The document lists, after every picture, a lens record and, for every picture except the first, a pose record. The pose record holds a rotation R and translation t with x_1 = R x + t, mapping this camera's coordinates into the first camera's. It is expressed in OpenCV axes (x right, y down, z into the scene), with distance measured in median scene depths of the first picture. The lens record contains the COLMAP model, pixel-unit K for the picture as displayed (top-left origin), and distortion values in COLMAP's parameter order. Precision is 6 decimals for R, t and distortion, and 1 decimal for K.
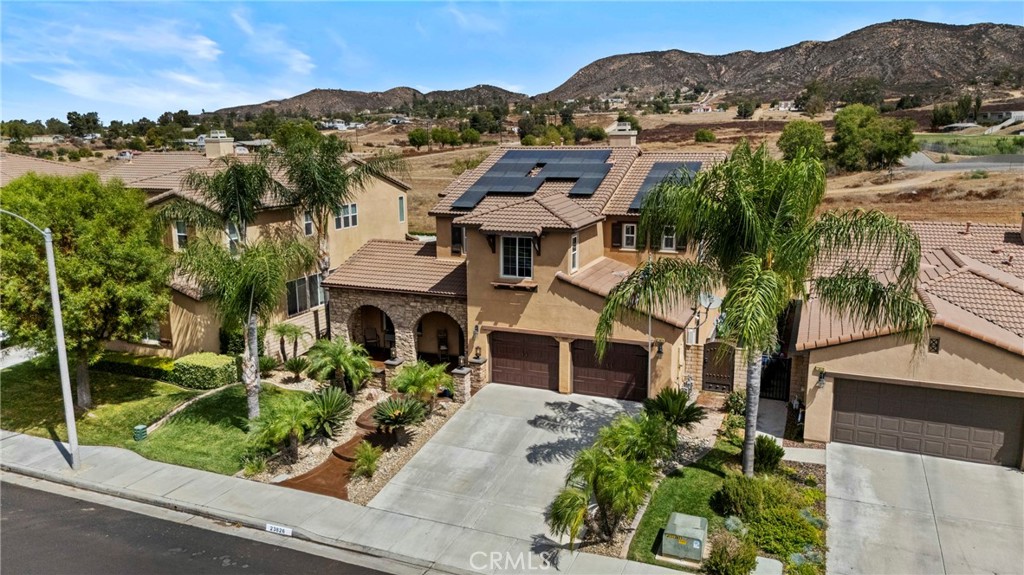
lens RADIAL K [[768.1, 0, 512.4], [0, 768.1, 282.5], [0, 0, 1]] dist [0.071174, -0.067231]
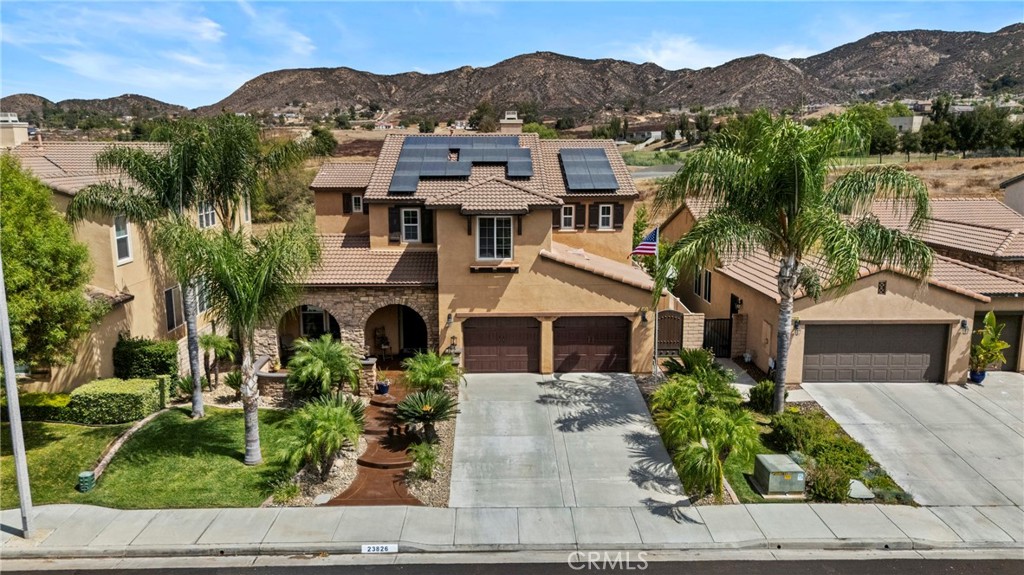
lens RADIAL K [[768.1, 0, 515.9], [0, 768.1, 282.9], [0, 0, 1]] dist [0.071174, -0.067231]
pose [[0.914742, -0.065952, 0.398619, -0.330138], [0.074450, 0.997208, -0.005858, 0.028318], [-0.397119, 0.035036, 0.917098, 0.097259]]
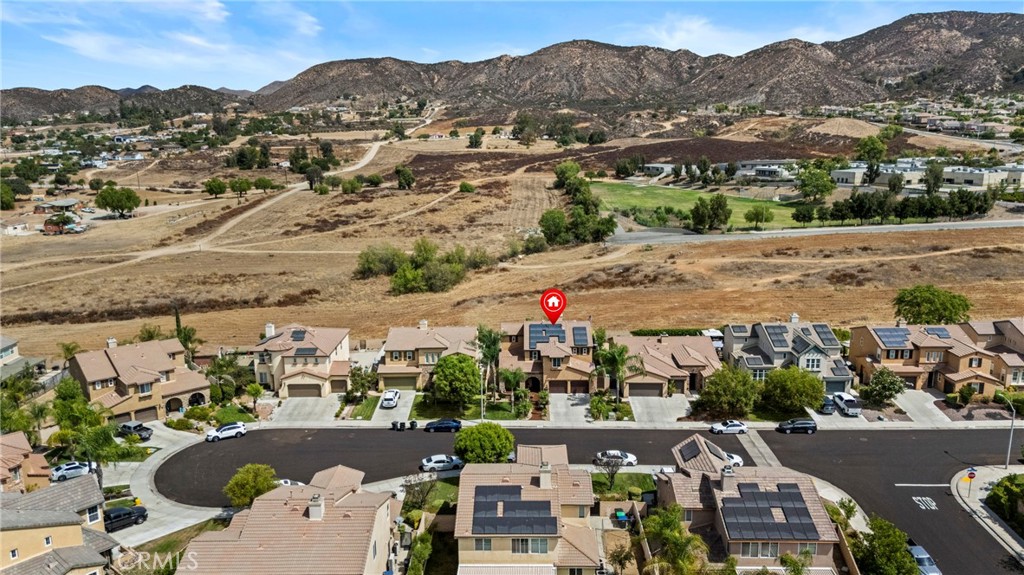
lens RADIAL K [[768.1, 0, 505.7], [0, 768.1, 287.3], [0, 0, 1]] dist [0.071174, -0.067231]
pose [[0.937033, -0.083132, 0.339202, -1.501987], [0.077582, 0.996537, 0.029915, -0.539061], [-0.340514, -0.001715, 0.940238, -2.598660]]
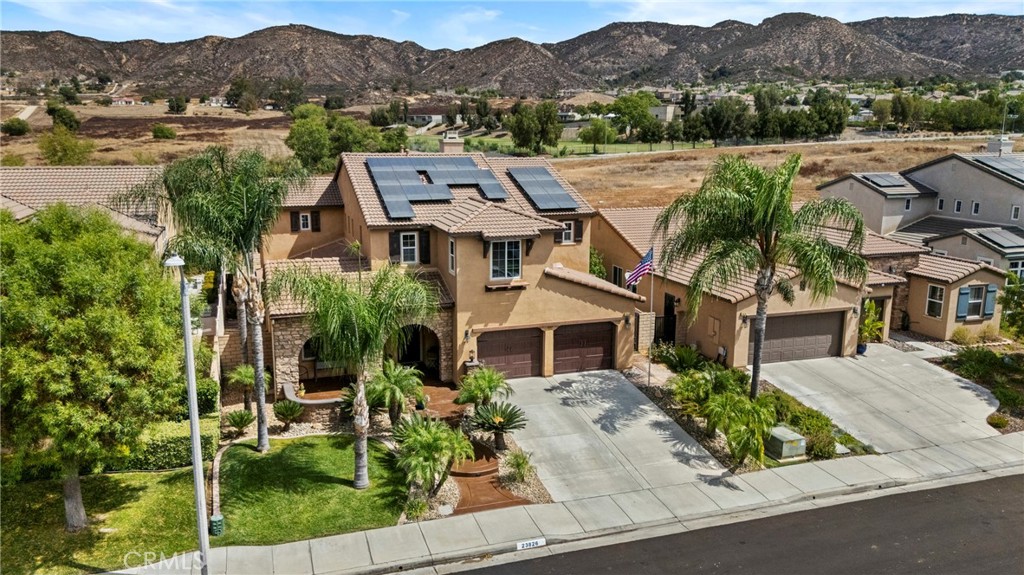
lens RADIAL K [[768.1, 0, 514.6], [0, 768.1, 293.3], [0, 0, 1]] dist [0.071174, -0.067231]
pose [[0.754260, -0.130887, 0.643397, -0.627610], [0.118967, 0.990953, 0.062126, -0.047927], [-0.645708, 0.029684, 0.763008, 0.160291]]
